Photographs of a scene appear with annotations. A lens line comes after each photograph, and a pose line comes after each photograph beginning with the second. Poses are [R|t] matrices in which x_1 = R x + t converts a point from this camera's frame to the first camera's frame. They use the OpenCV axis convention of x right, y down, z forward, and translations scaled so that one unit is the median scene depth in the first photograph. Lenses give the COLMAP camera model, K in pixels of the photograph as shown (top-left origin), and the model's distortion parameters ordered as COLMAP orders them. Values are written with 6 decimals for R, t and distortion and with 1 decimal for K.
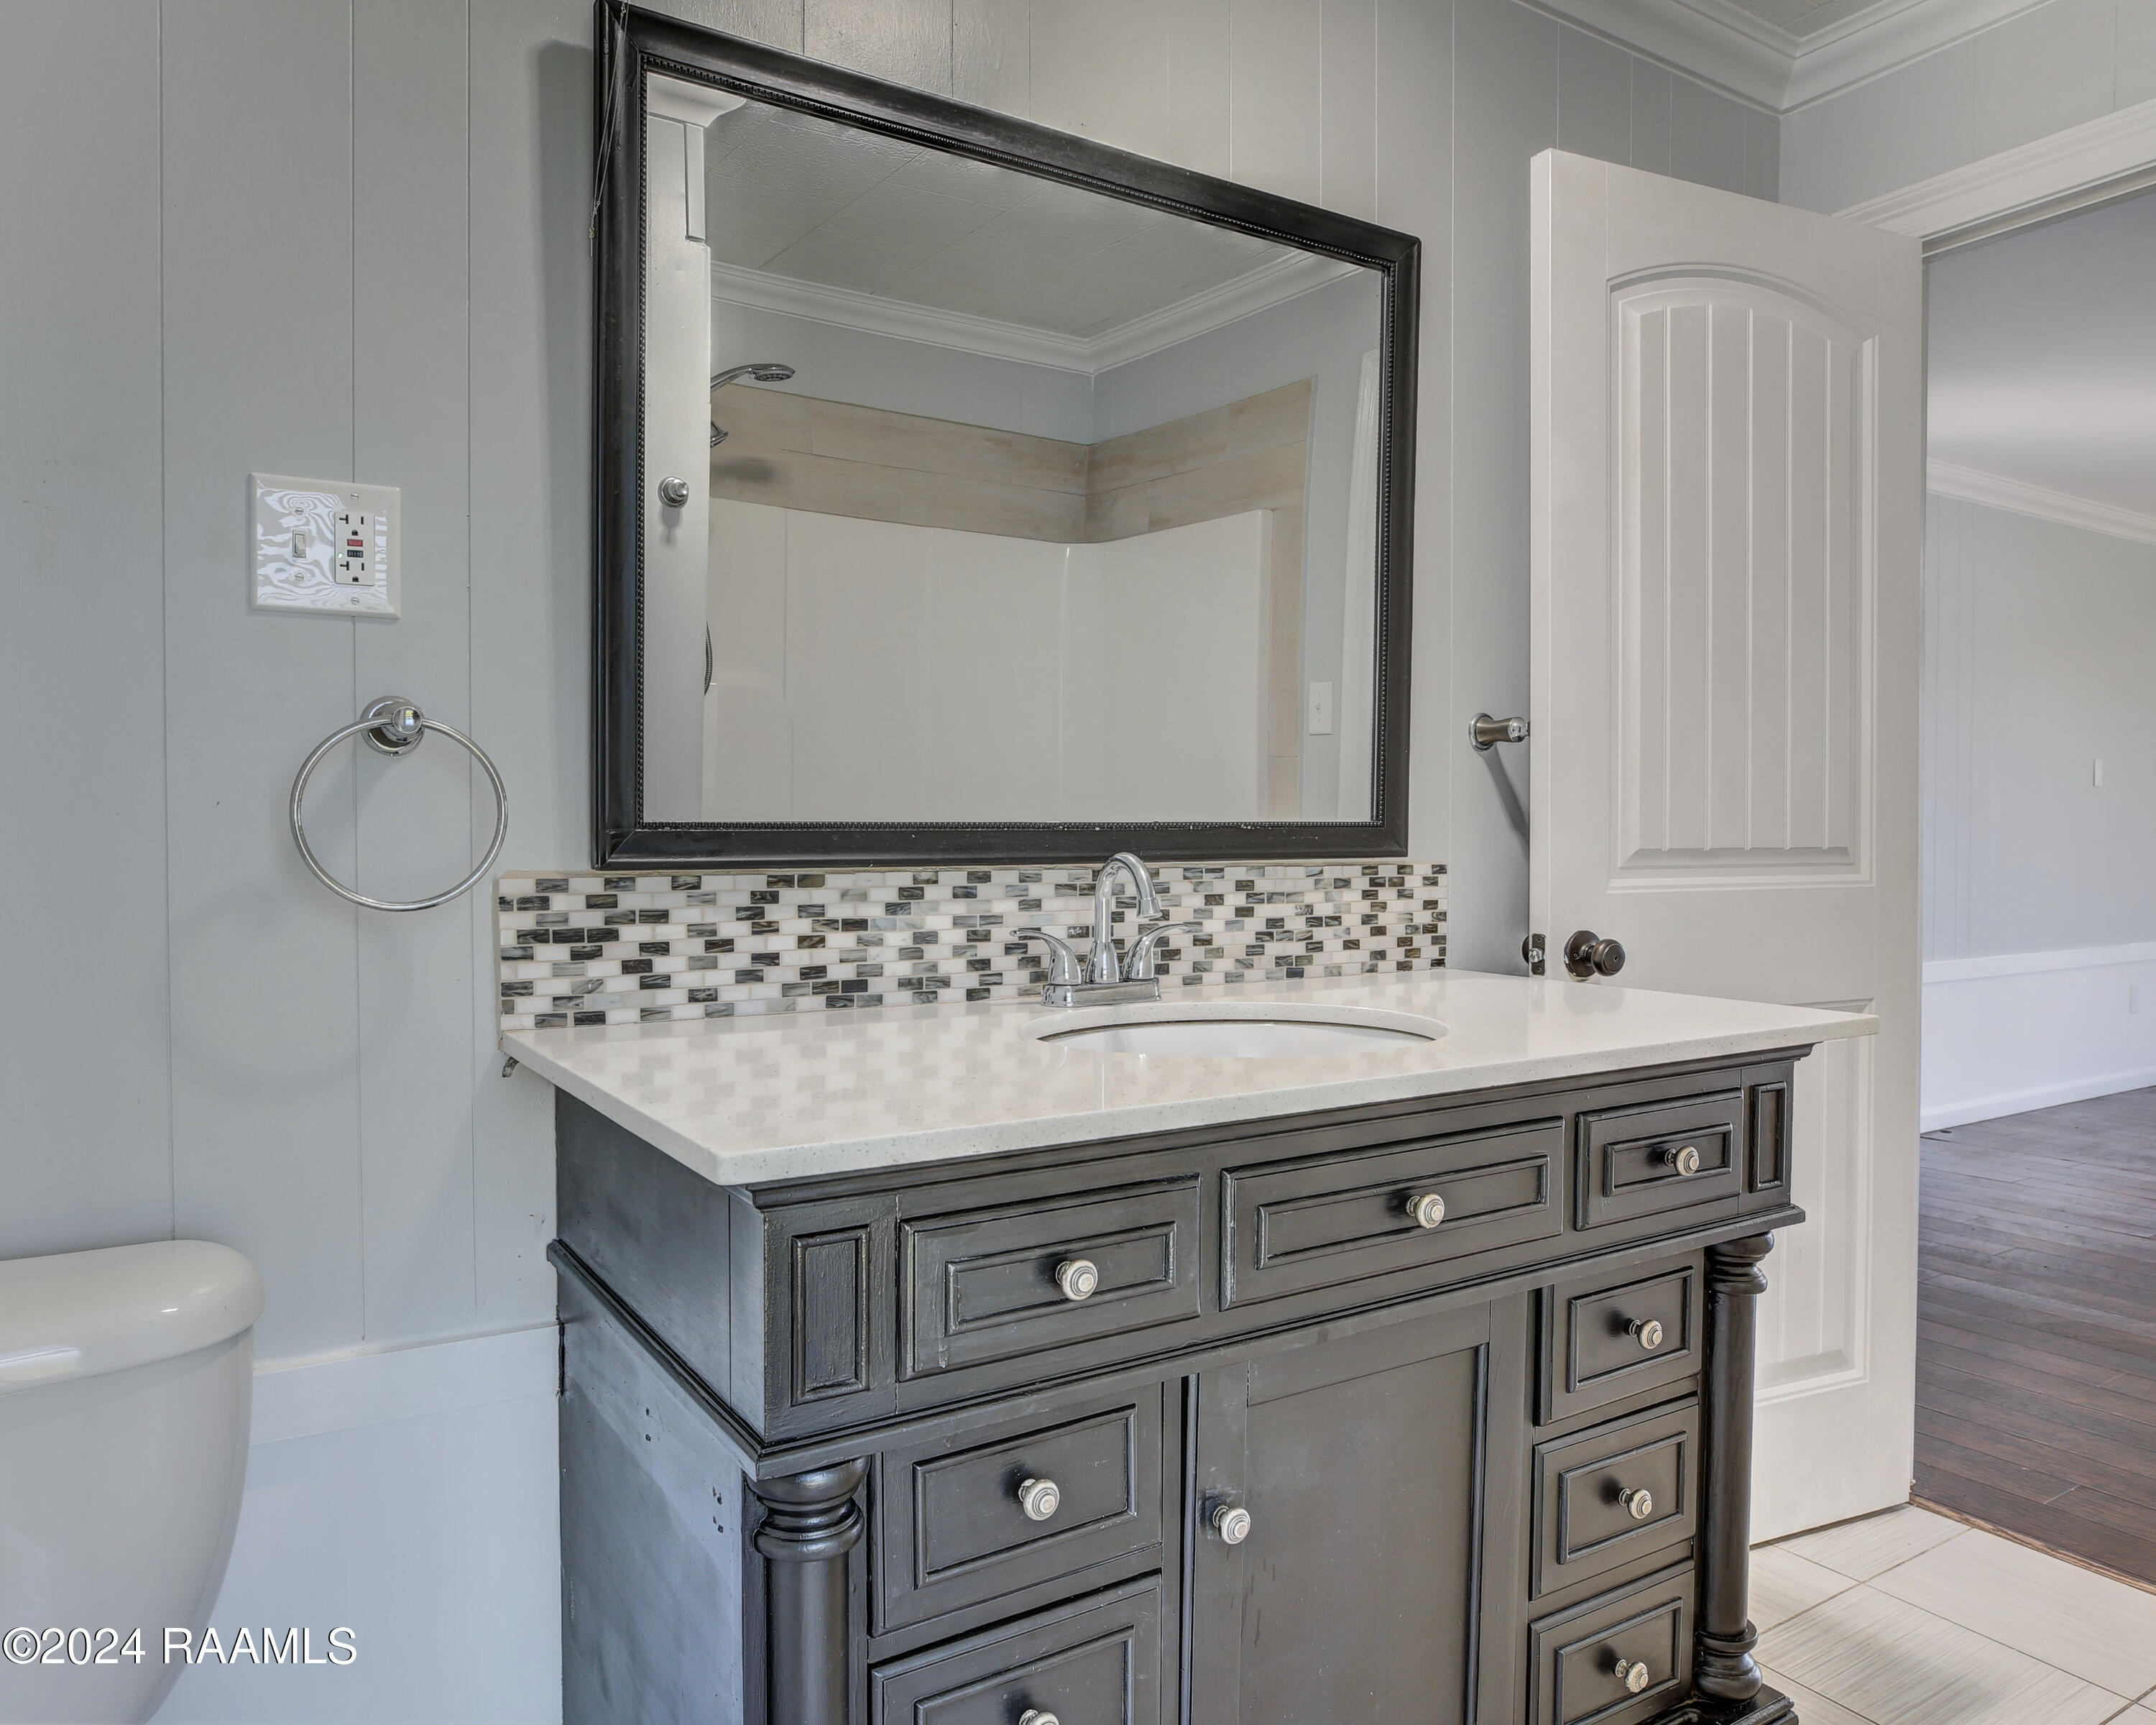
lens RADIAL K [[1473.2, 0, 1076.4], [0, 1473.2, 859.3], [0, 0, 1]] dist [-0.001146, -0.000203]
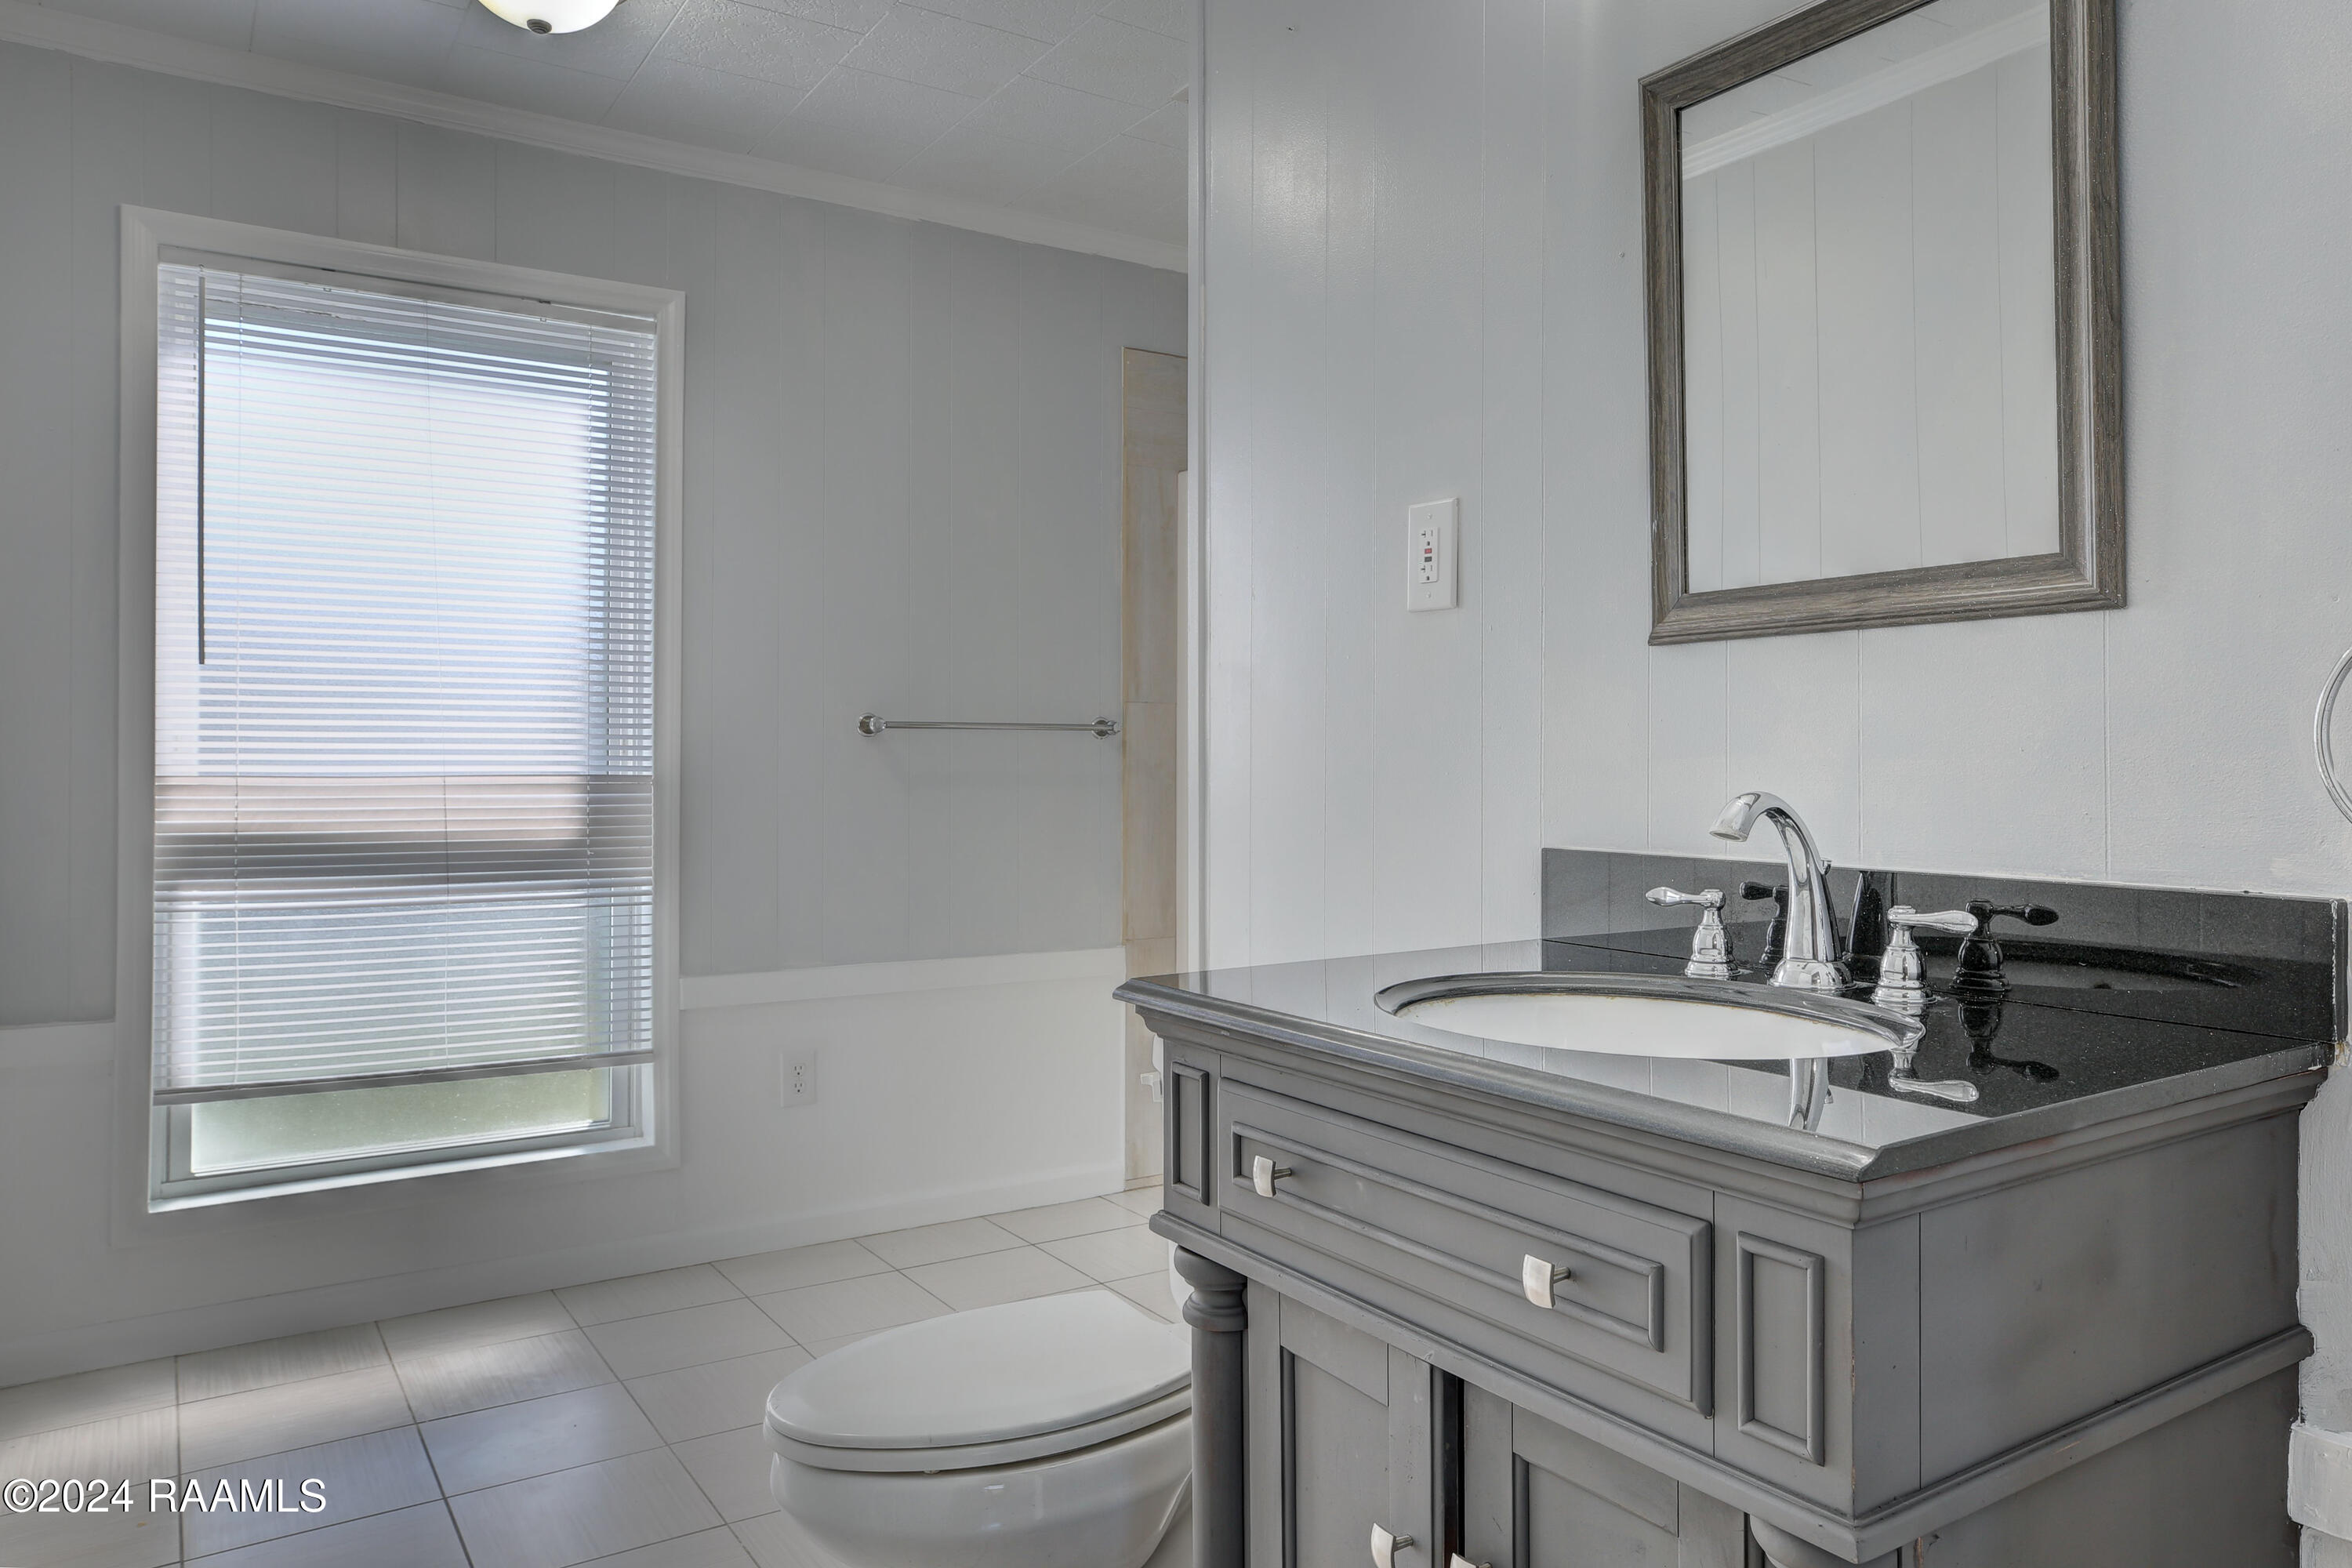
lens RADIAL K [[1569.5, 0, 1175.5], [0, 1569.5, 777.8], [0, 0, 1]] dist [0.000002, -0.000004]
pose [[0.016942, 0.000182, -0.999856, 0.958966], [-0.016555, 0.999863, -0.000098, -0.001260], [0.999719, 0.016555, 0.016943, 0.747414]]
